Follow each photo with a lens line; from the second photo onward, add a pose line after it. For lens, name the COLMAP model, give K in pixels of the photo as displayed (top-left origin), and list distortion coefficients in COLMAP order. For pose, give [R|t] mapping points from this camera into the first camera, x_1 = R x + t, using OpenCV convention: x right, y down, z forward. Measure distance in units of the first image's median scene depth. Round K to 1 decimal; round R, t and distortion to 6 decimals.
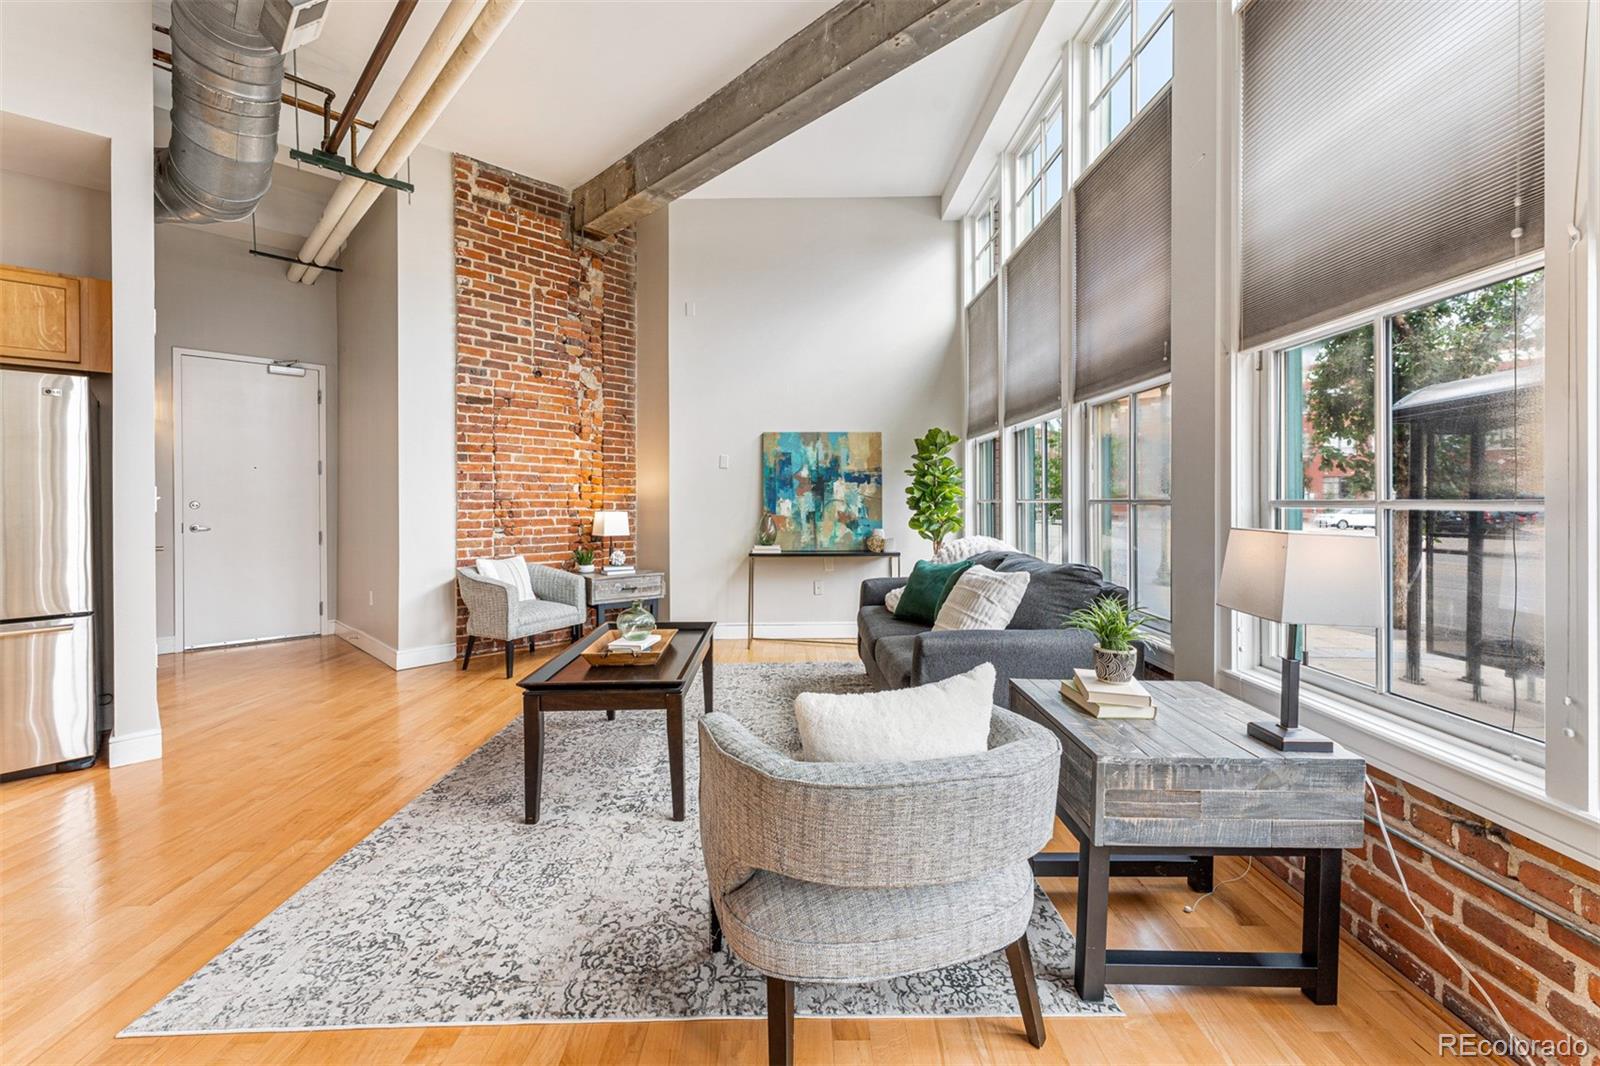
lens RADIAL K [[657.0, 0, 805.2], [0, 657.0, 506.6], [0, 0, 1]] dist [-0.000512, -0.000400]
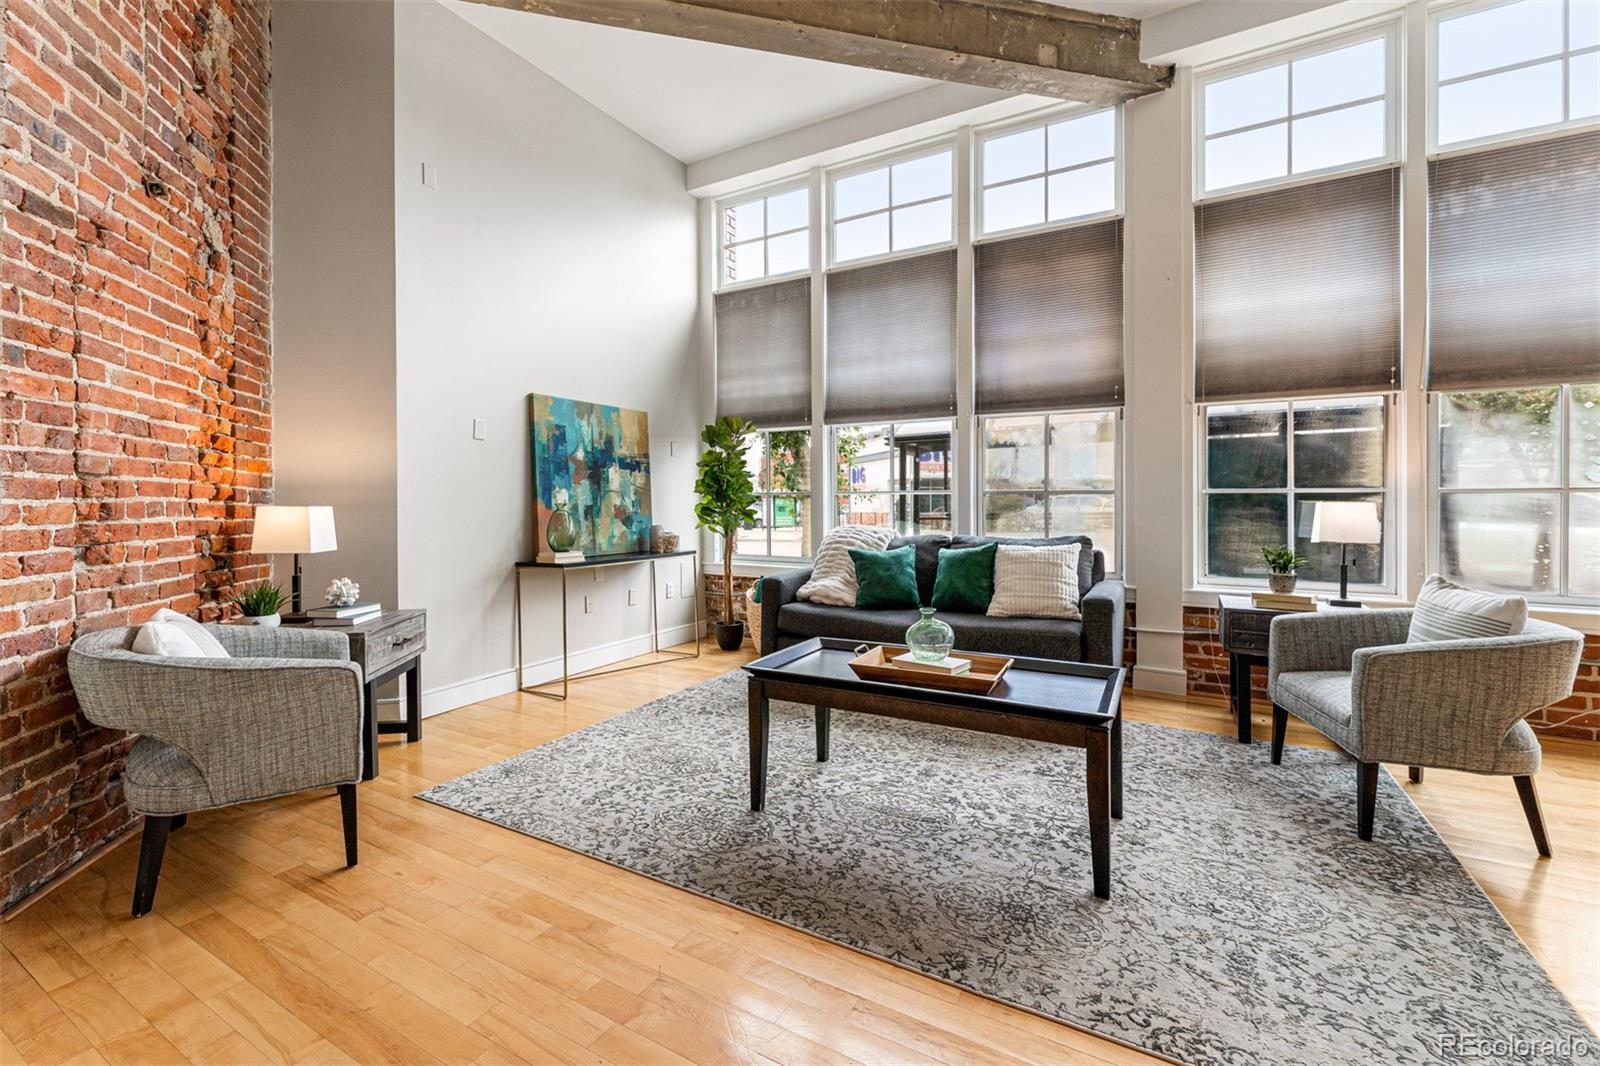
lens RADIAL K [[657.0, 0, 795.9], [0, 657.0, 514.5], [0, 0, 1]] dist [-0.000512, -0.000400]
pose [[0.512614, -0.016137, 0.858468, -0.582371], [0.007812, 0.999870, 0.014131, 0.010673], [-0.858584, -0.000537, 0.512673, 0.428493]]
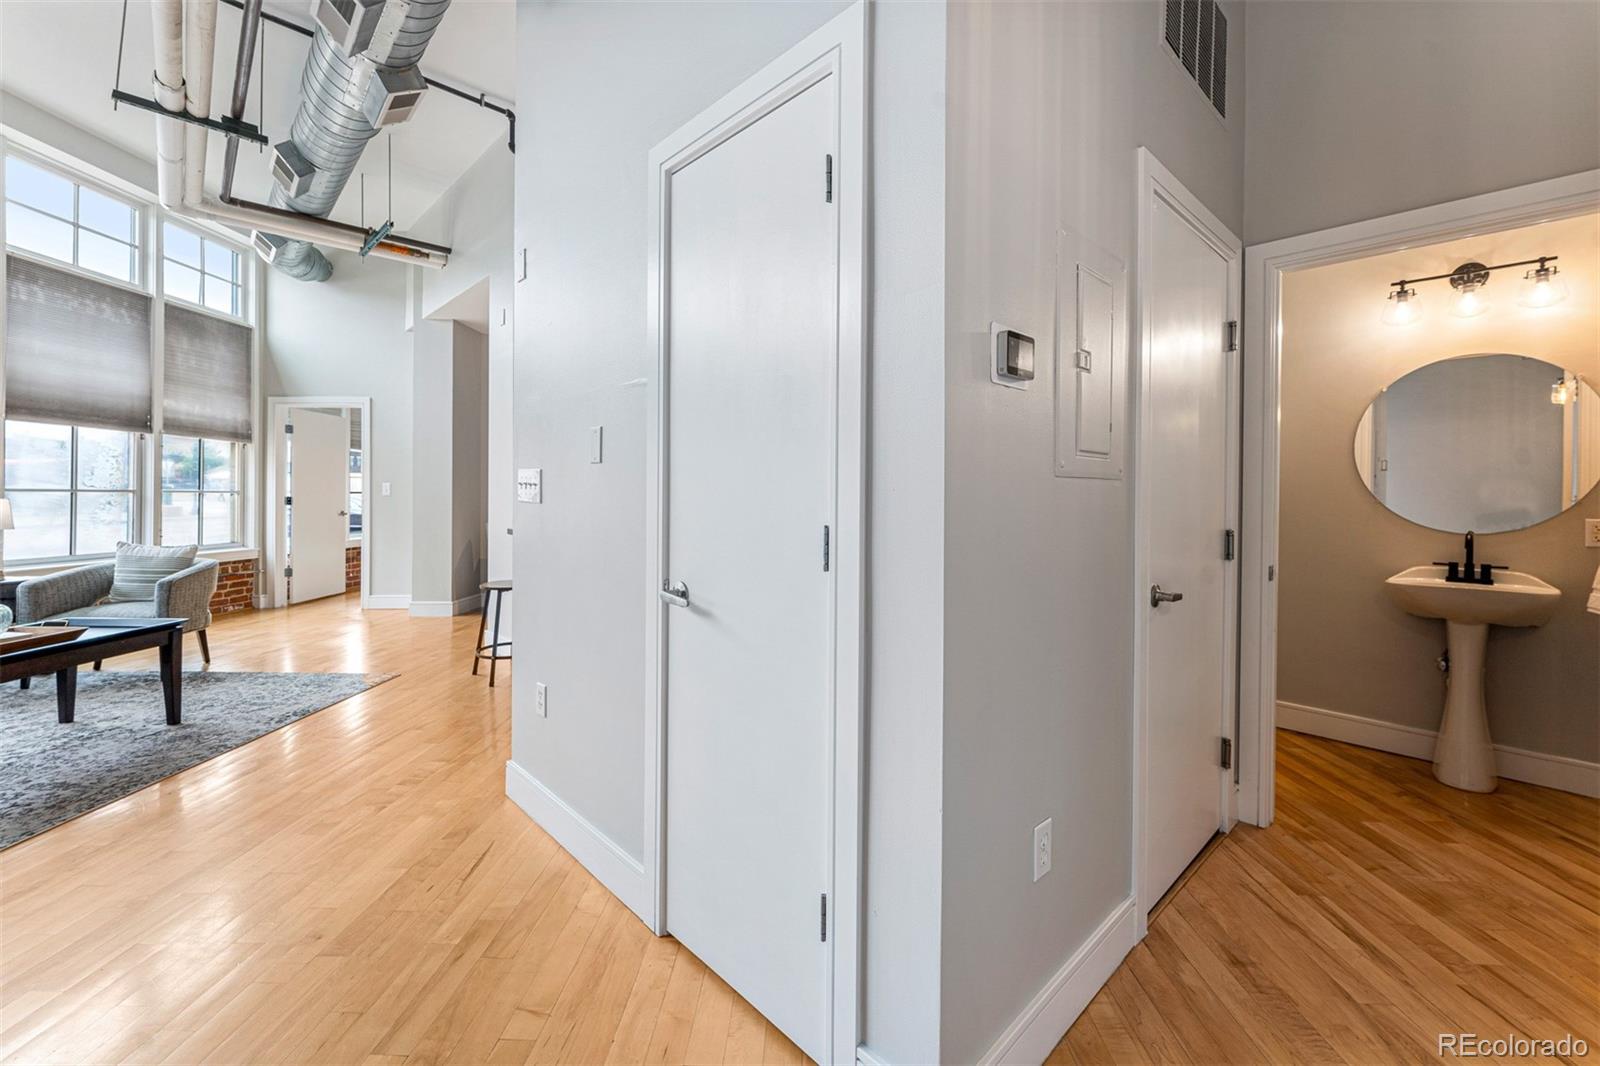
lens RADIAL K [[657.0, 0, 810.6], [0, 657.0, 497.3], [0, 0, 1]] dist [-0.000512, -0.000400]
pose [[-0.999676, -0.005888, 0.024772, -0.823883], [-0.005611, 0.999921, 0.011249, -0.005201], [-0.024837, 0.011106, -0.999630, 1.083789]]
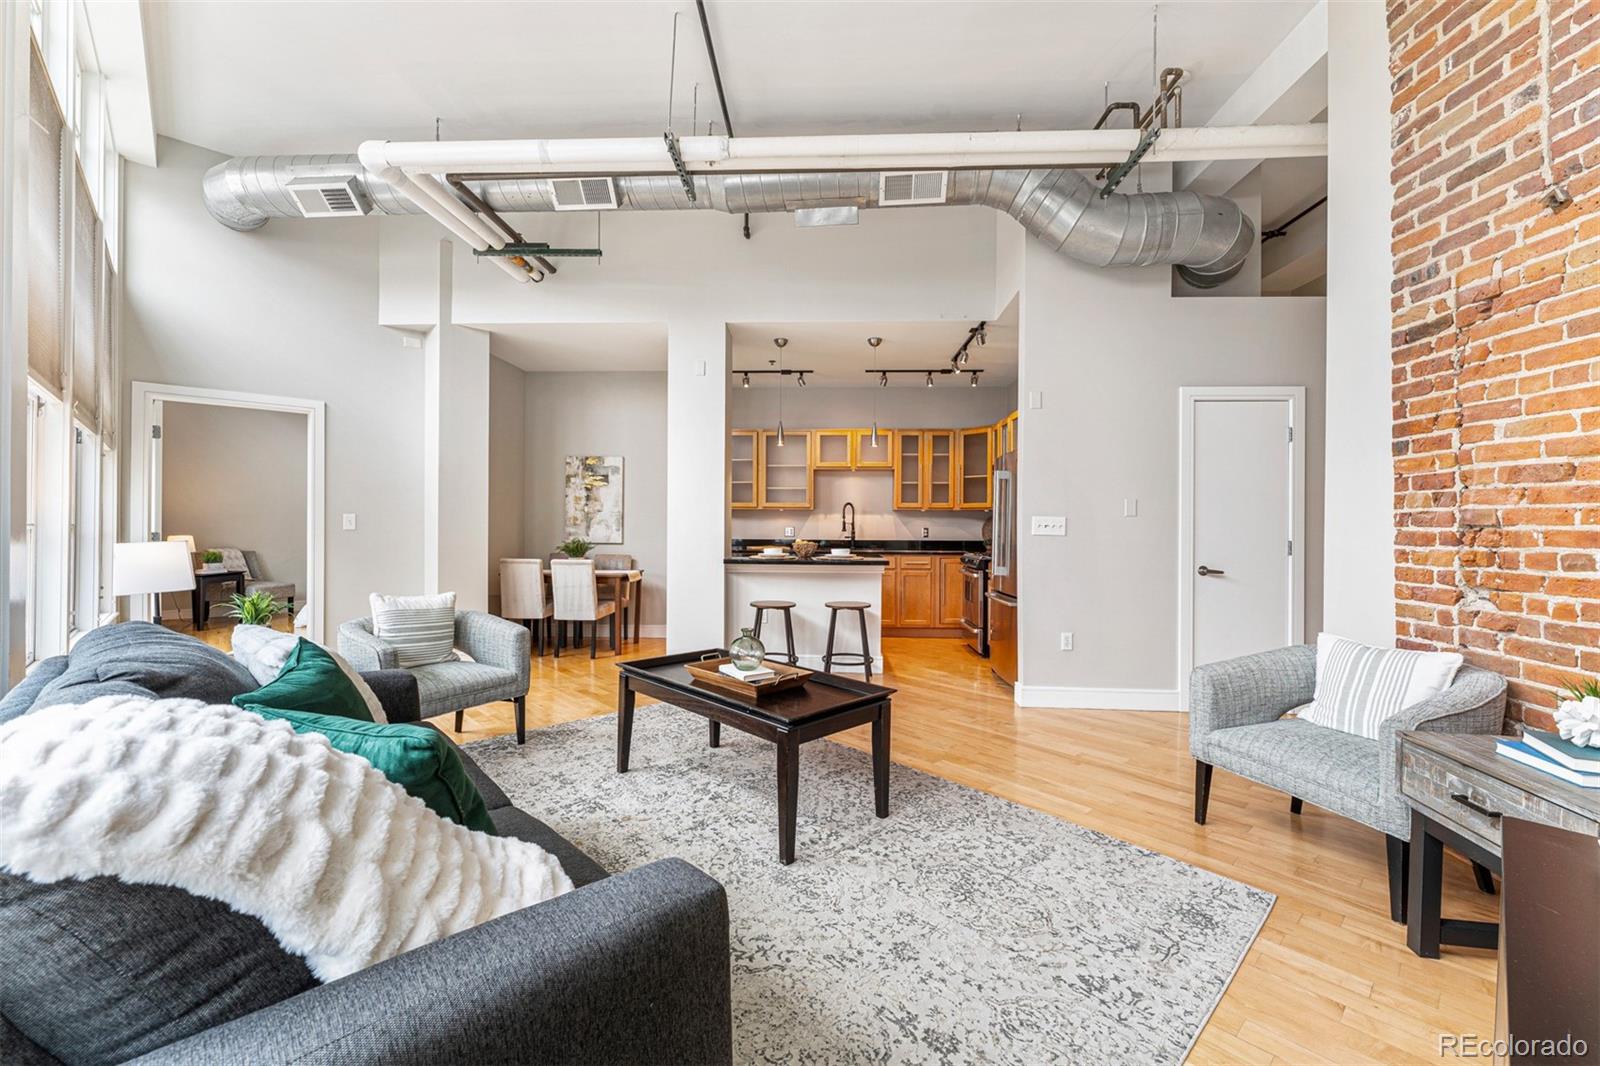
lens RADIAL K [[657.0, 0, 791.8], [0, 657.0, 525.1], [0, 0, 1]] dist [-0.000512, -0.000400]
pose [[-0.755045, -0.003255, -0.655665, 0.193214], [-0.009781, 0.999932, 0.006300, -0.010110], [0.655600, 0.011170, -0.755026, 1.031555]]
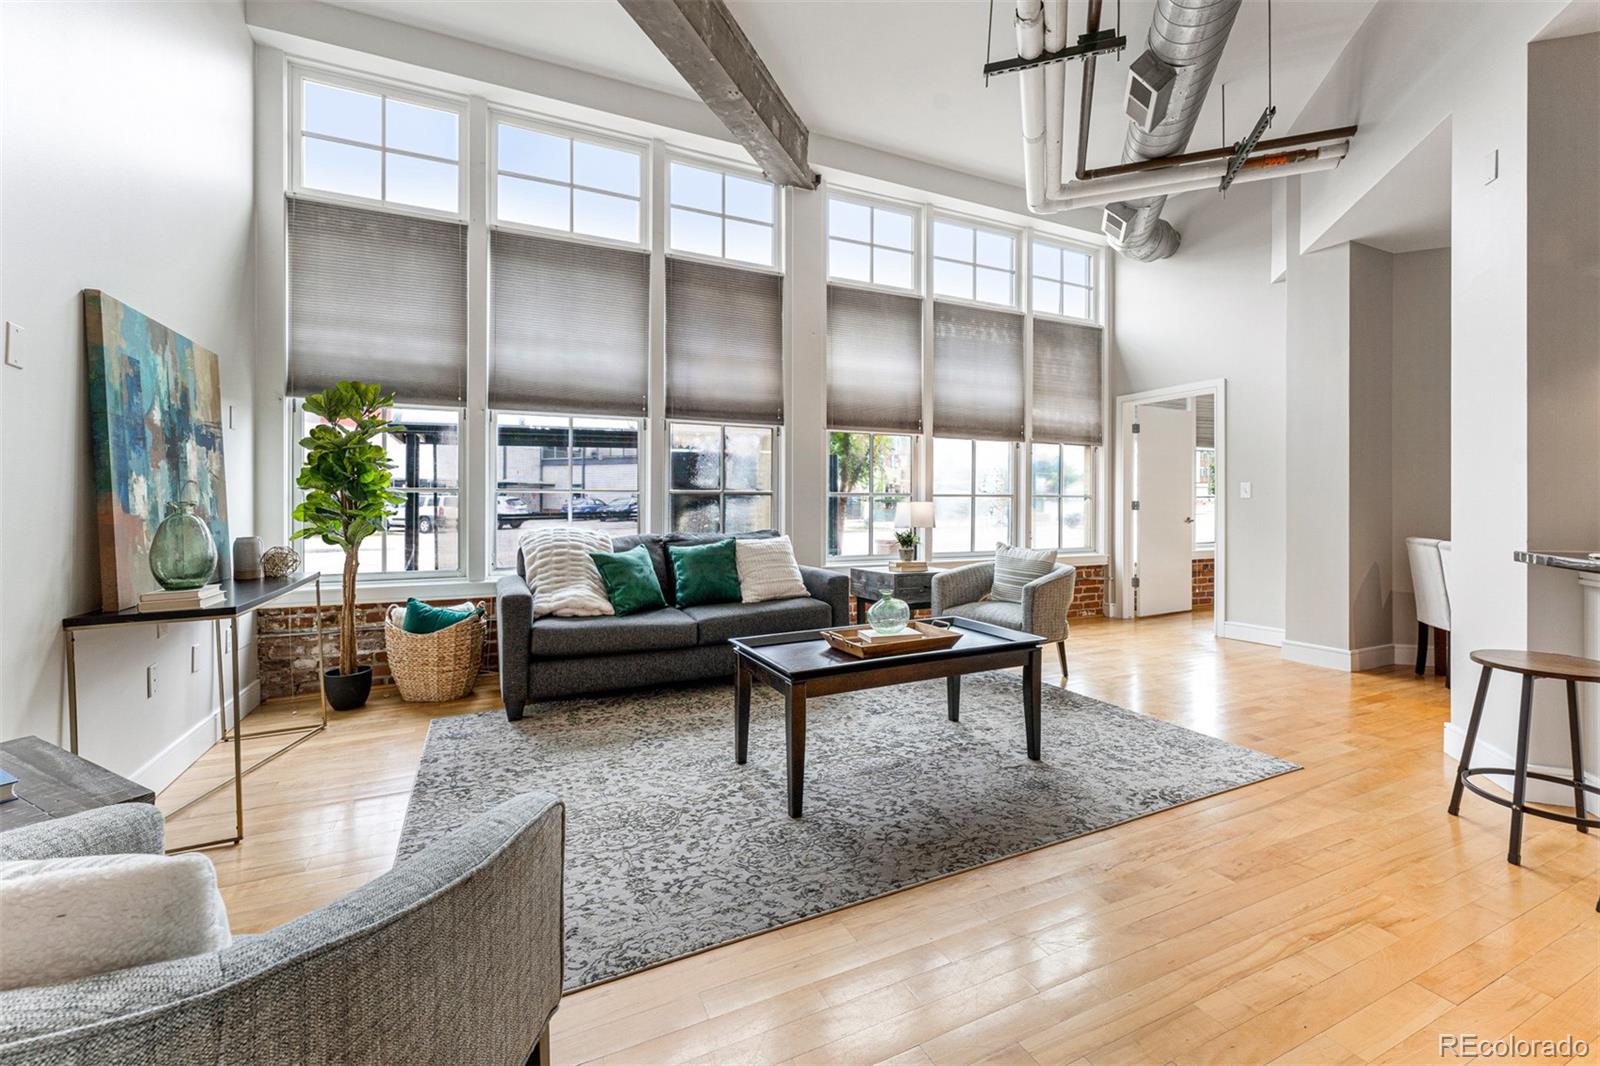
lens RADIAL K [[657.0, 0, 795.8], [0, 657.0, 504.6], [0, 0, 1]] dist [-0.000512, -0.000400]
pose [[-0.400311, -0.002744, 0.916375, -0.615173], [0.007478, 0.999952, 0.006261, 0.008268], [-0.916349, 0.009359, -0.400271, 0.865869]]
